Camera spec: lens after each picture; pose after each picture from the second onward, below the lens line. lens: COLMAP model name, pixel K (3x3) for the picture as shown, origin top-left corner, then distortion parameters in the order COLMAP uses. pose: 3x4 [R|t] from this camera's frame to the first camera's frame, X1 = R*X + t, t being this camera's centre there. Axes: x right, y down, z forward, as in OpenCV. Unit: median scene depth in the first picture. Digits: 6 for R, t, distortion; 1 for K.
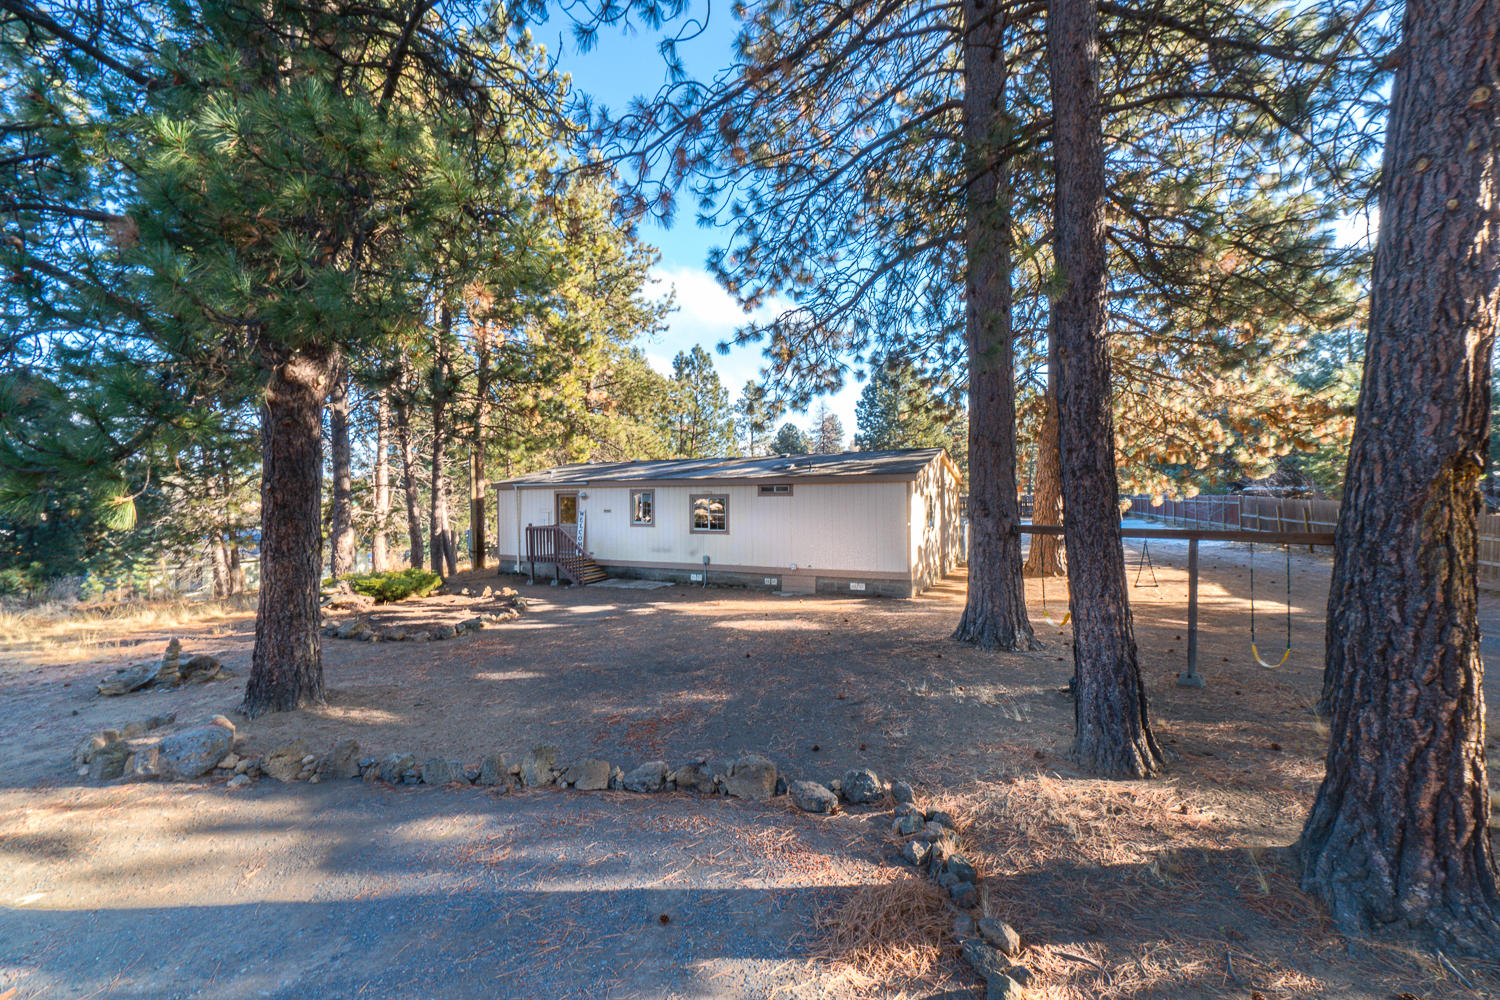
lens RADIAL K [[708.6, 0, 750.0], [0, 708.6, 500.0], [0, 0, 1]] dist [-0.001038, -0.000184]
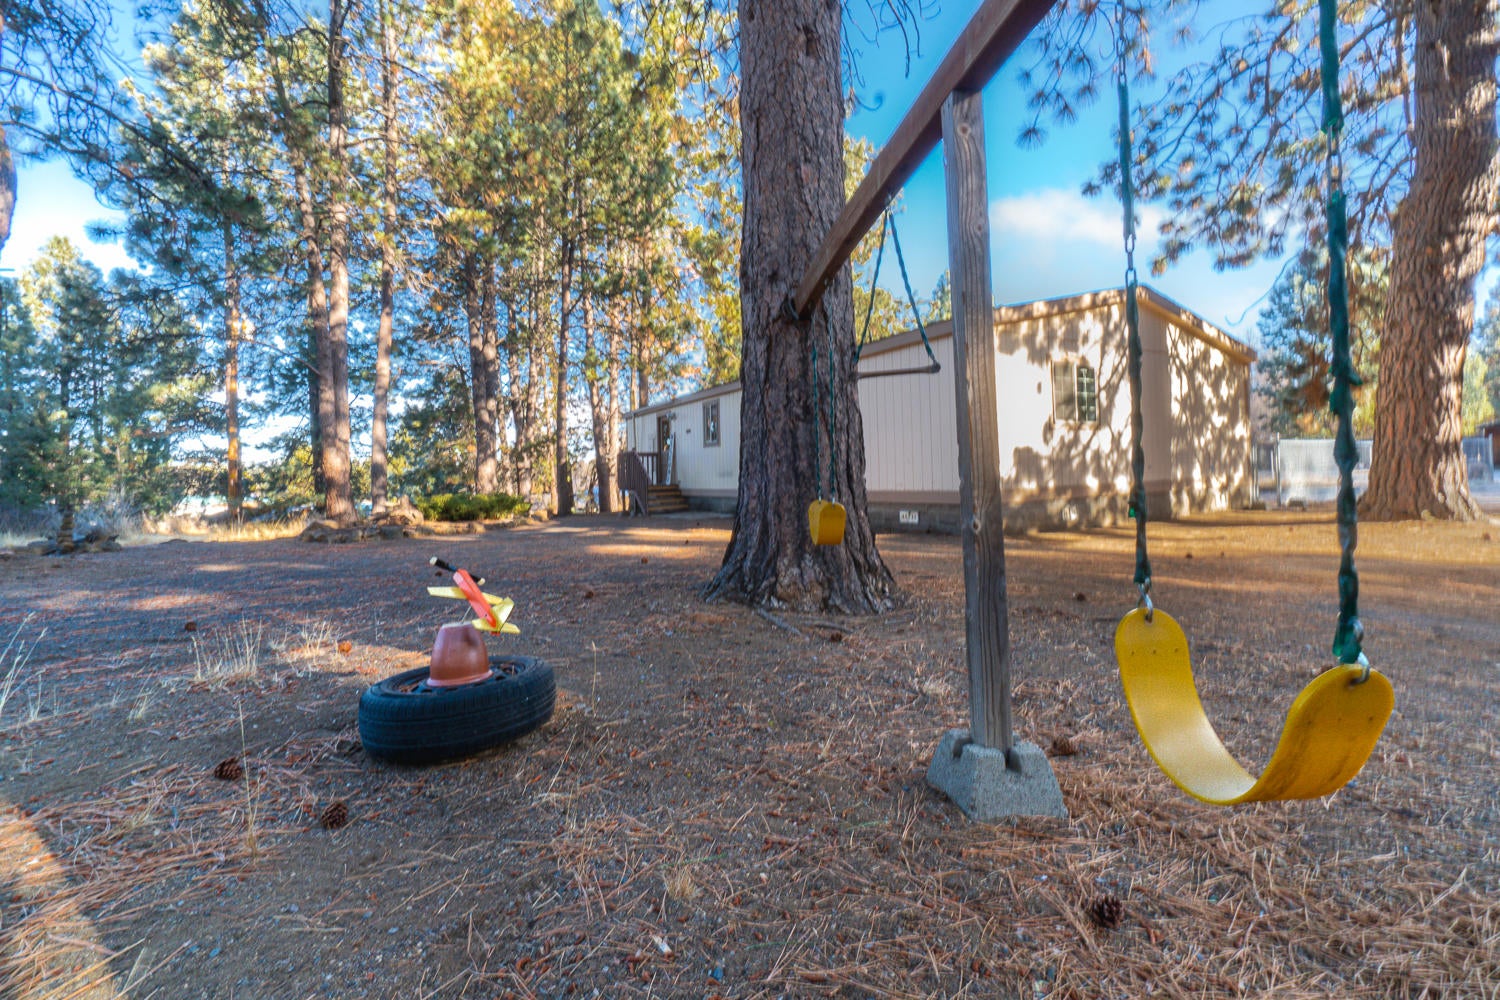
lens RADIAL K [[708.6, 0, 750.0], [0, 708.6, 500.0], [0, 0, 1]] dist [-0.001038, -0.000184]
pose [[0.828339, 0.010240, -0.560133, 0.319528], [0.002116, 0.999769, 0.021406, 0.078131], [0.560223, -0.018917, 0.828126, 0.343553]]
